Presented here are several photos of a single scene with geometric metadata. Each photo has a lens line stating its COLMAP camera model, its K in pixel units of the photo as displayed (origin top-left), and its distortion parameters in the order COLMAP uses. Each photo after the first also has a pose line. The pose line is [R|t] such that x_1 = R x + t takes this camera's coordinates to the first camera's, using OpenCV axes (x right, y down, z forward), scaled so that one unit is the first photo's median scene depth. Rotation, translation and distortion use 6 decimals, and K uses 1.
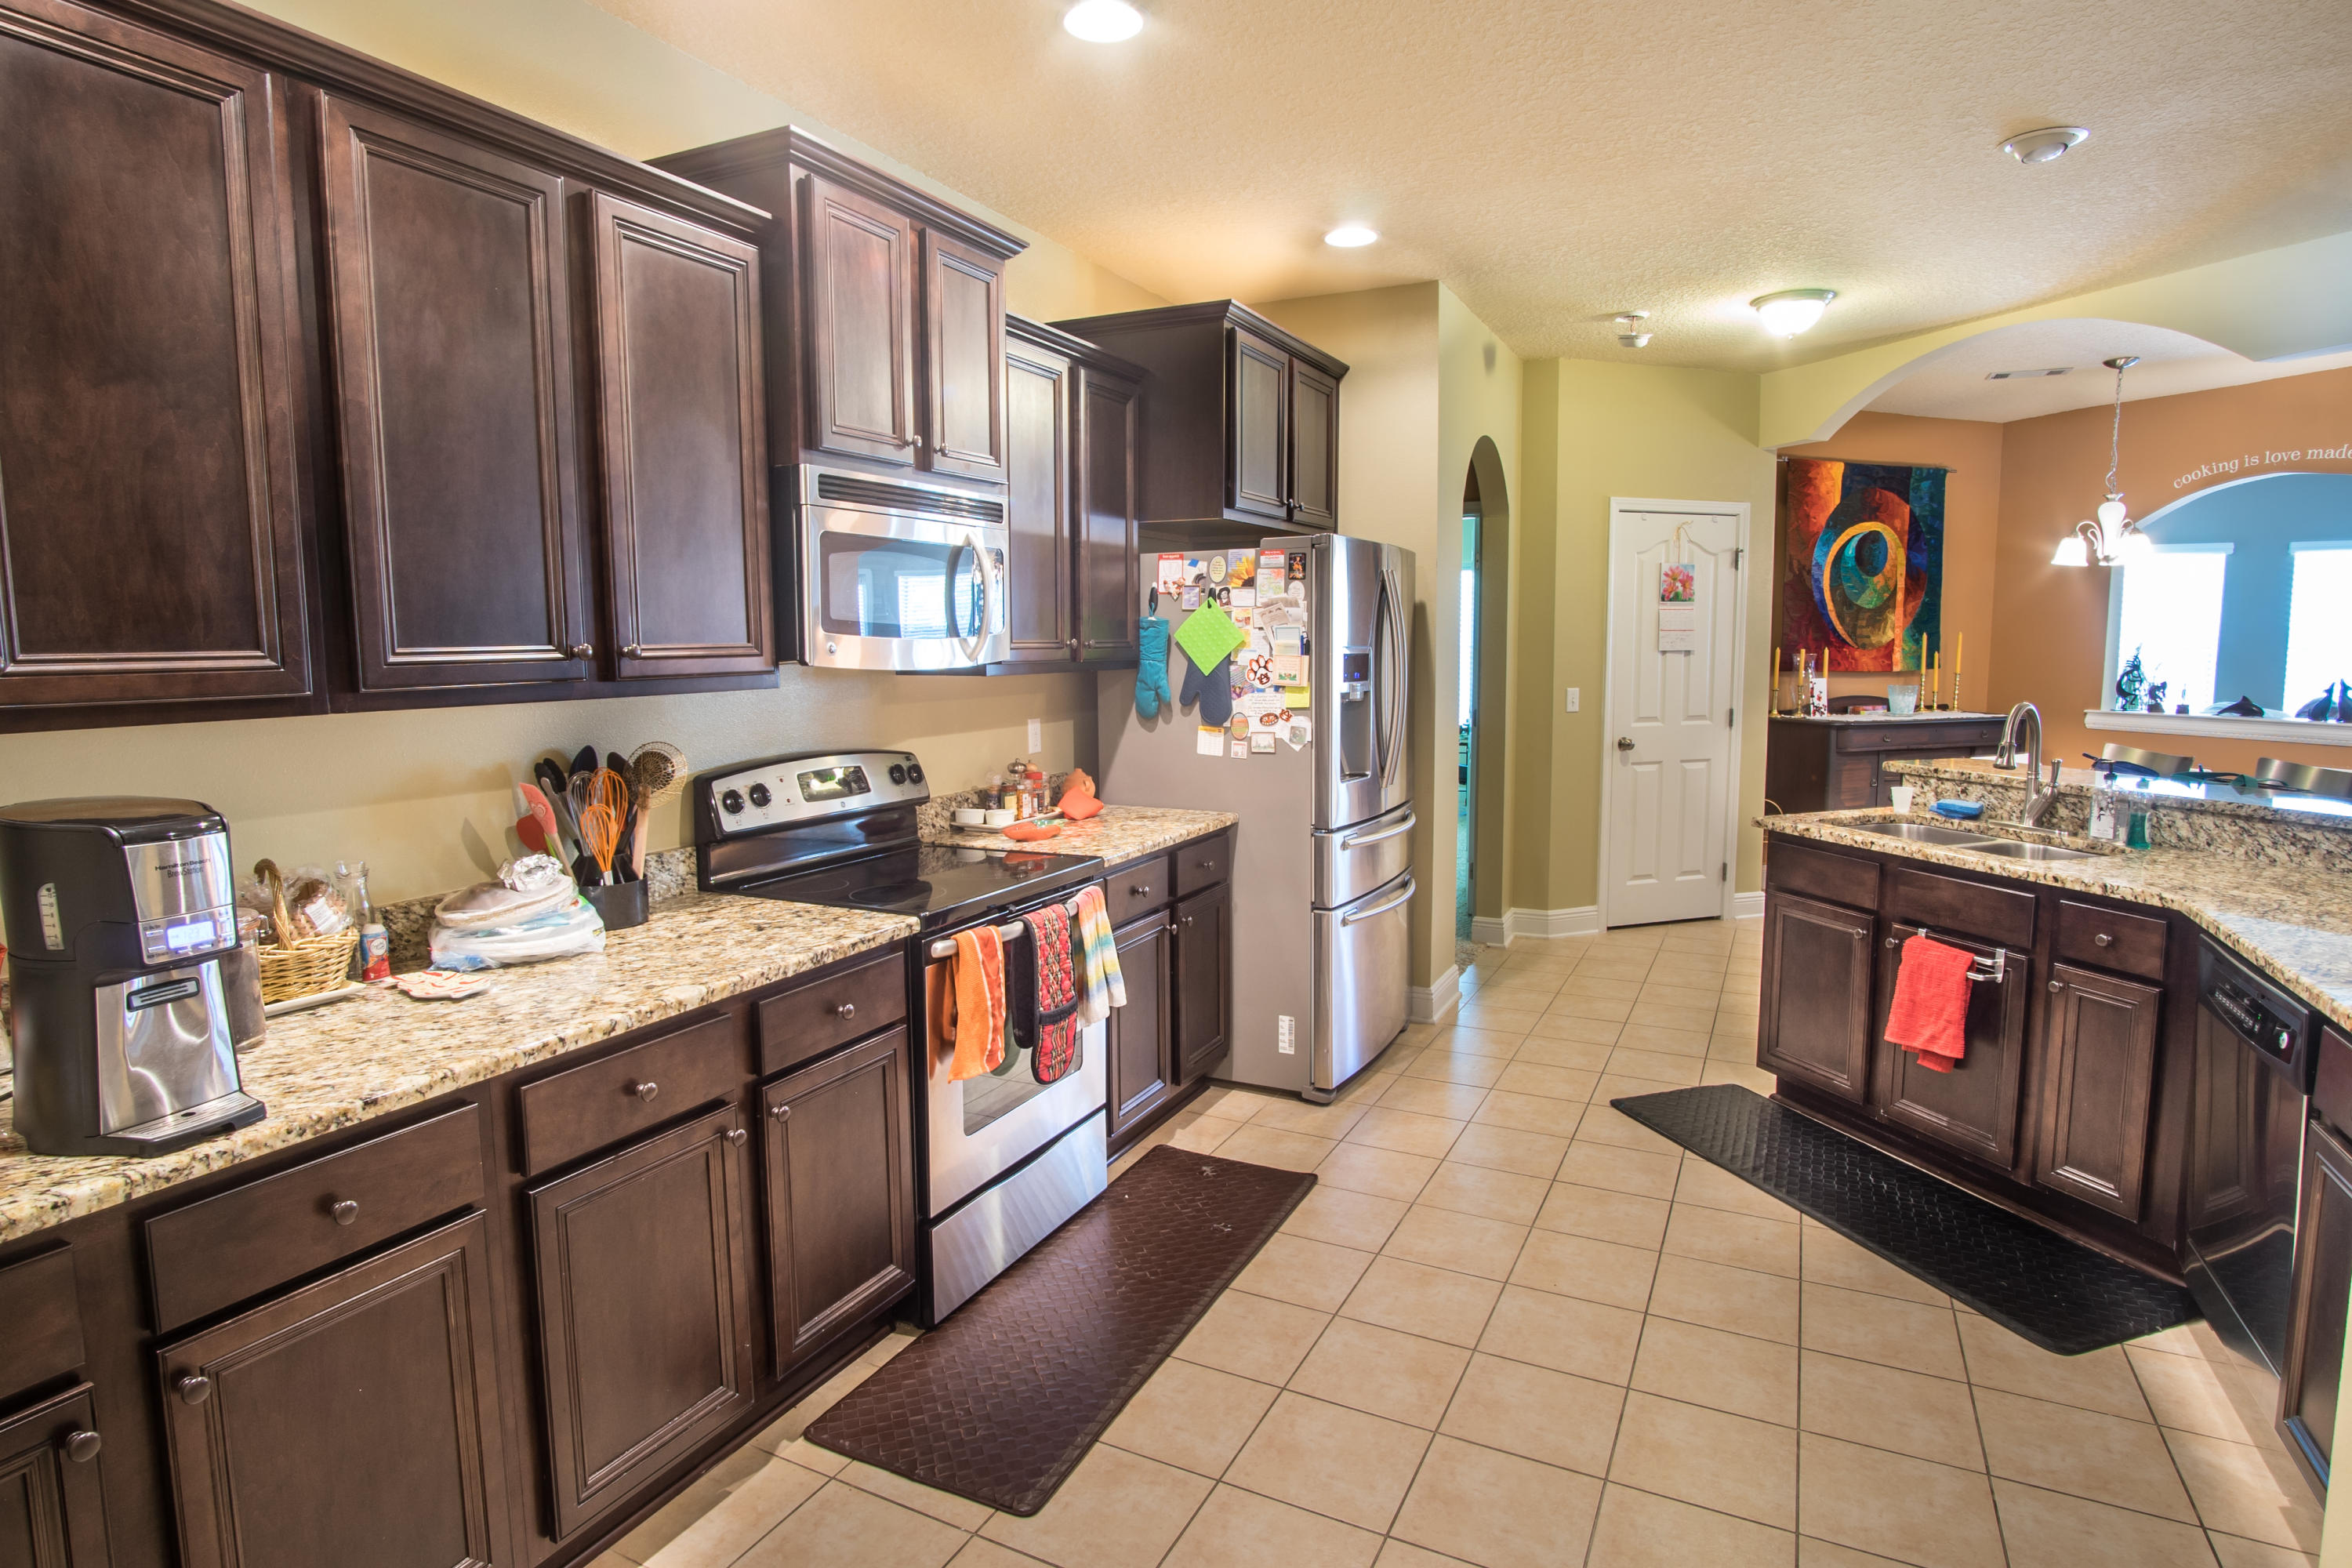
lens RADIAL K [[1246.1, 0, 1164.9], [0, 1246.1, 767.3], [0, 0, 1]] dist [-0.033388, 0.005880]
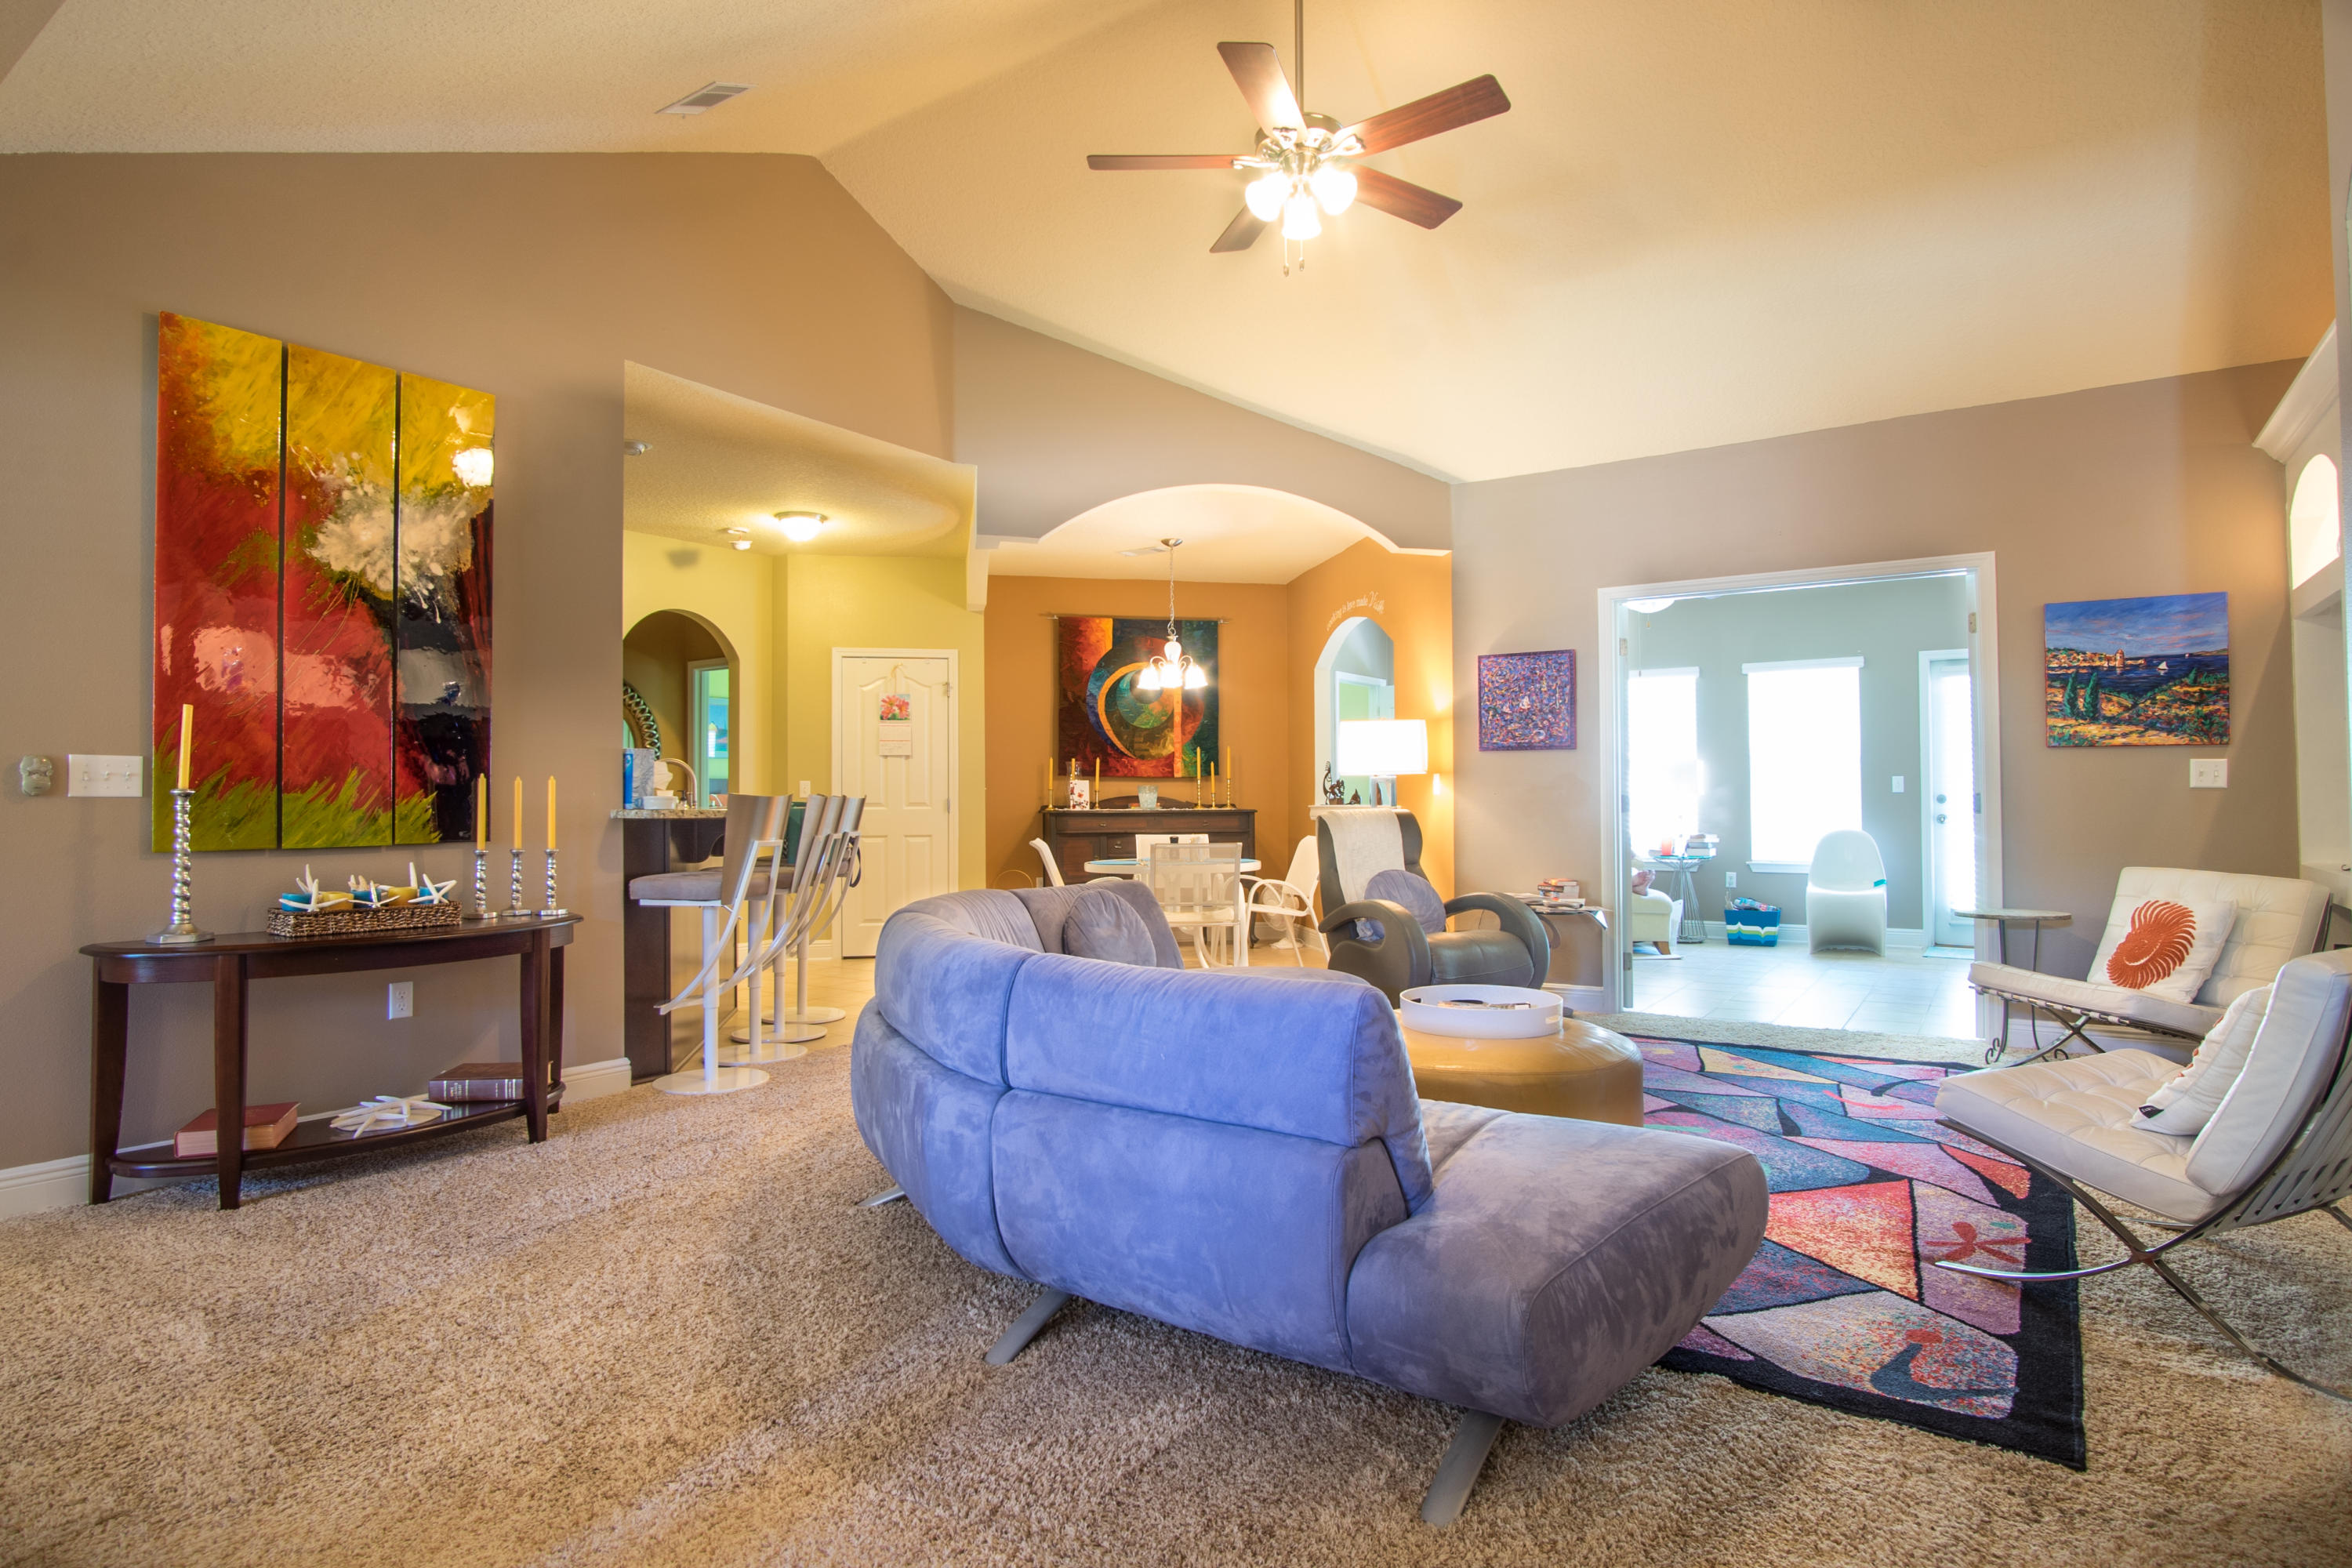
lens RADIAL K [[1246.1, 0, 1173.6], [0, 1246.1, 772.3], [0, 0, 1]] dist [-0.033388, 0.005880]
pose [[0.991014, -0.002151, -0.133741, 0.792935], [-0.014880, 0.991892, -0.126213, 0.083659], [0.132928, 0.127069, 0.982946, -0.283005]]
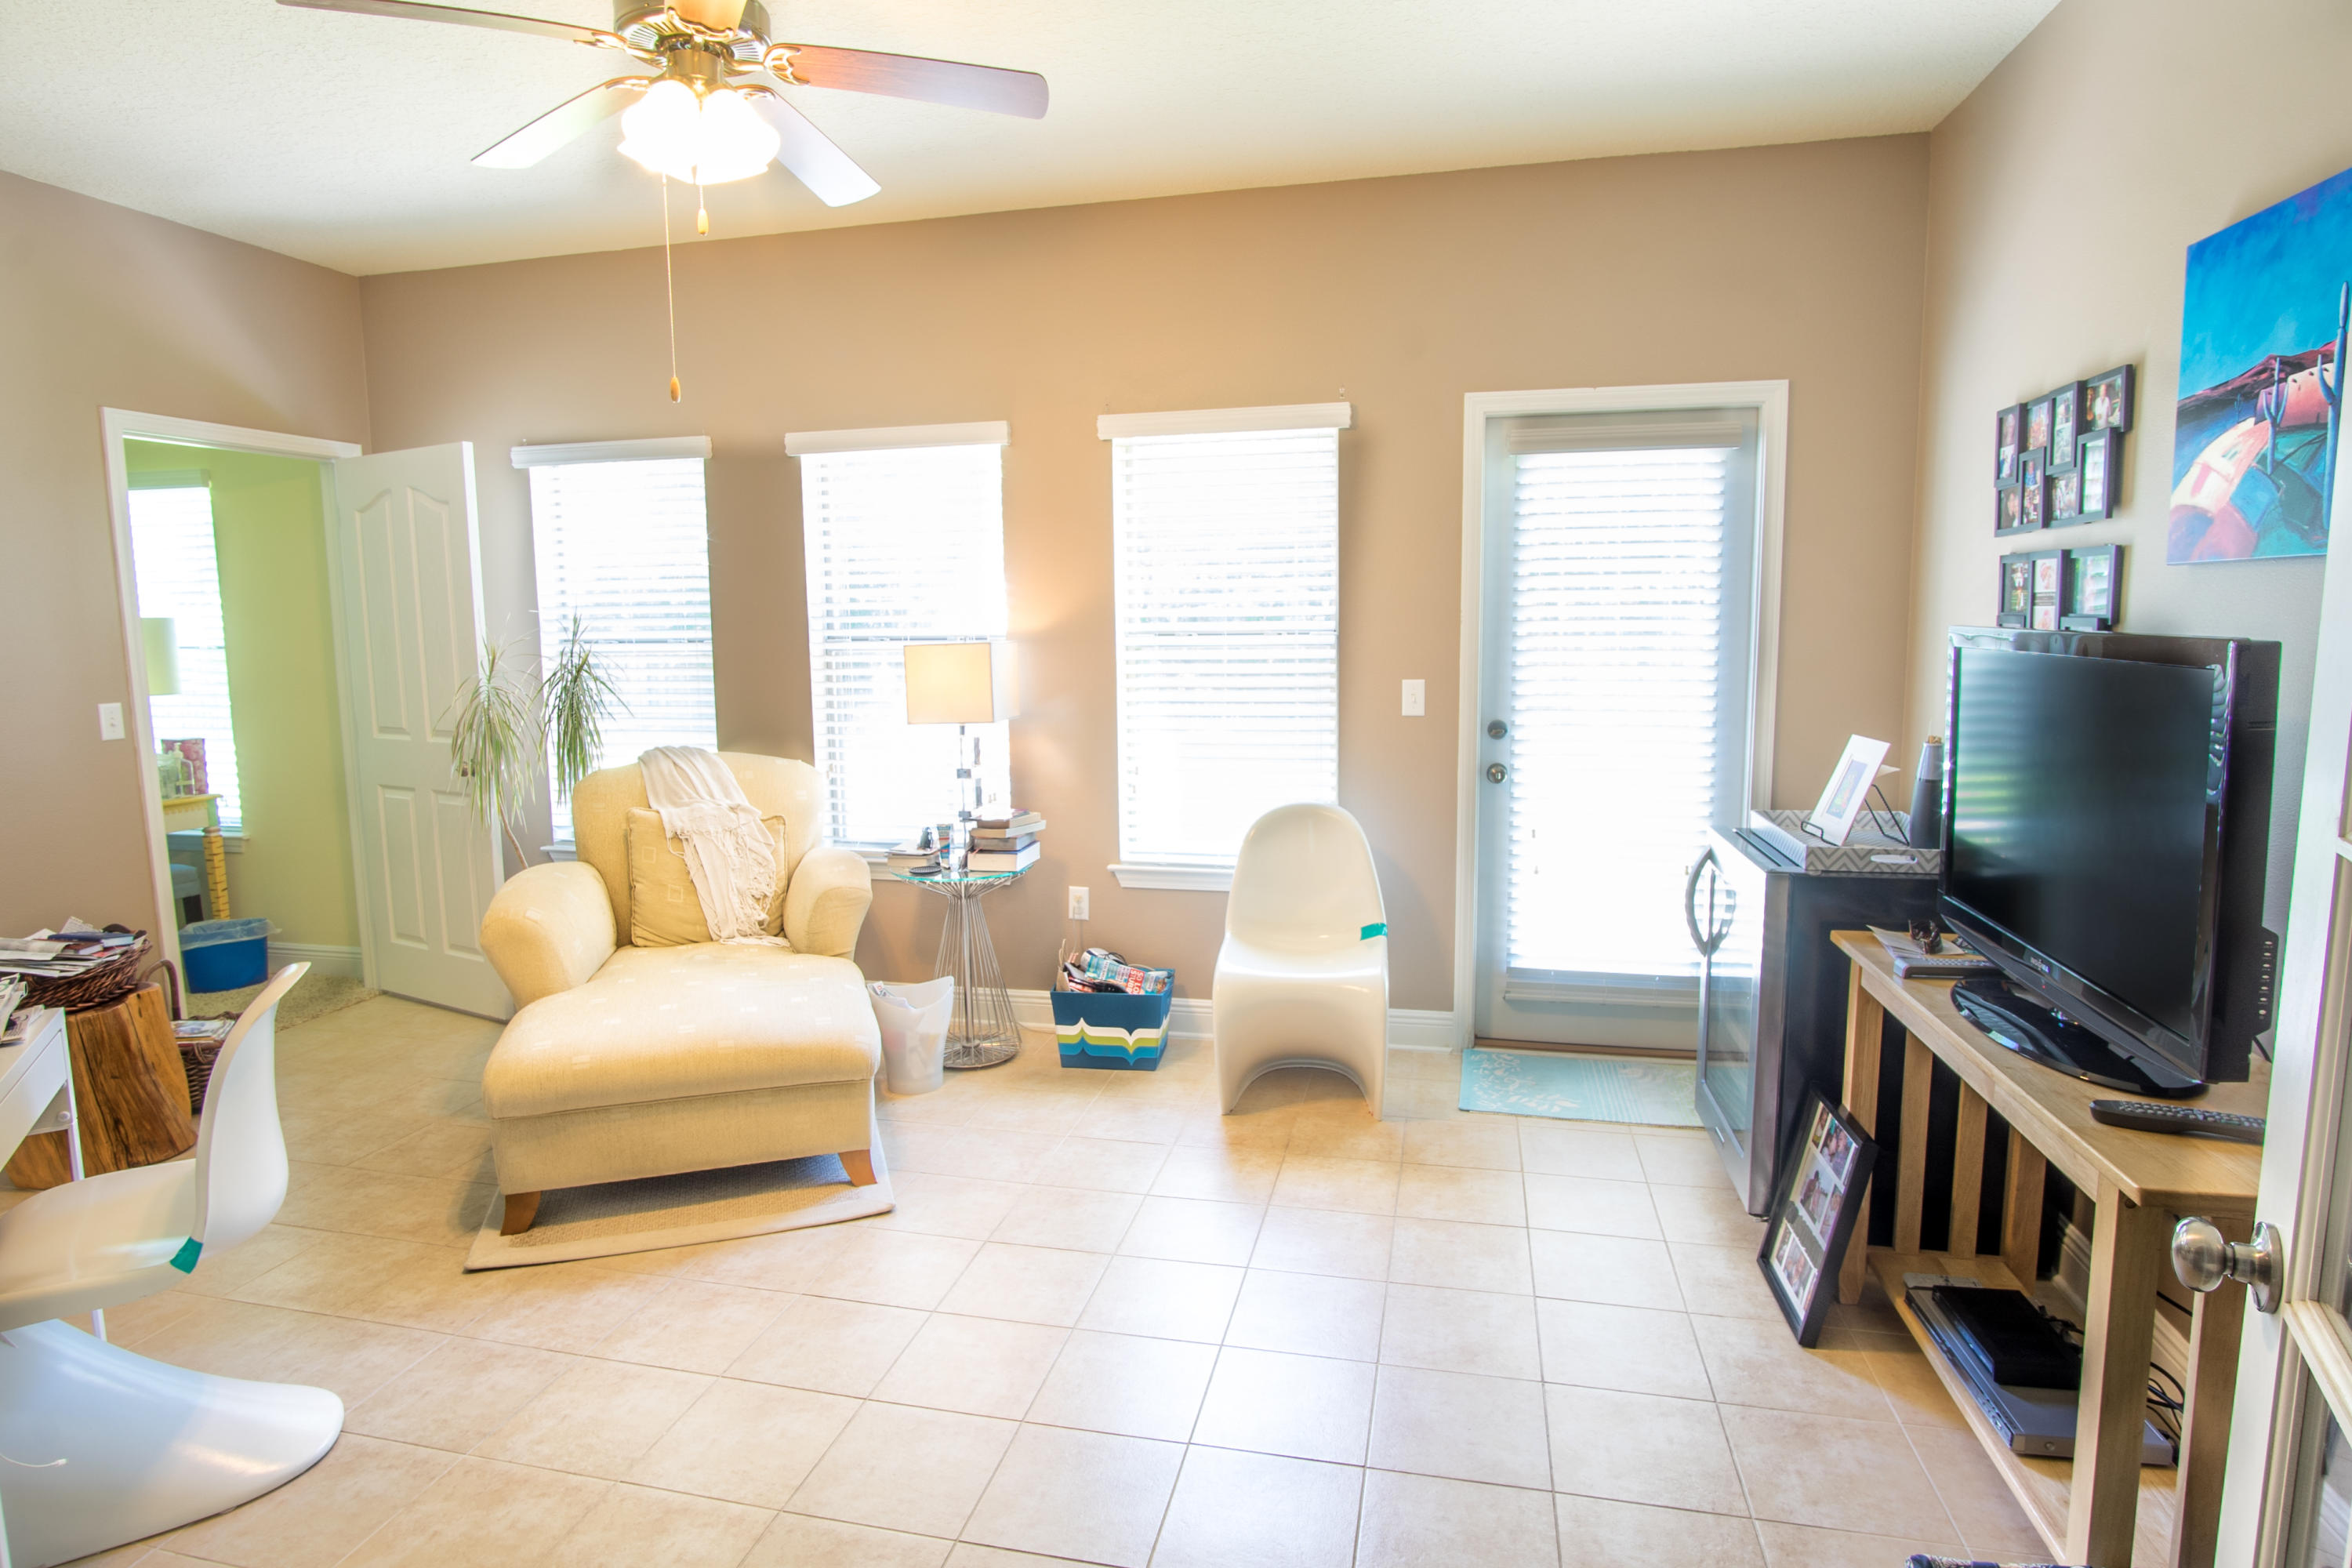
lens RADIAL K [[1246.1, 0, 1168.7], [0, 1246.1, 778.9], [0, 0, 1]] dist [-0.033388, 0.005880]
pose [[0.970640, -0.039265, 0.237312, 1.111508], [0.034734, 0.999126, 0.023247, -0.052972], [-0.238017, -0.014322, 0.971155, 0.523507]]
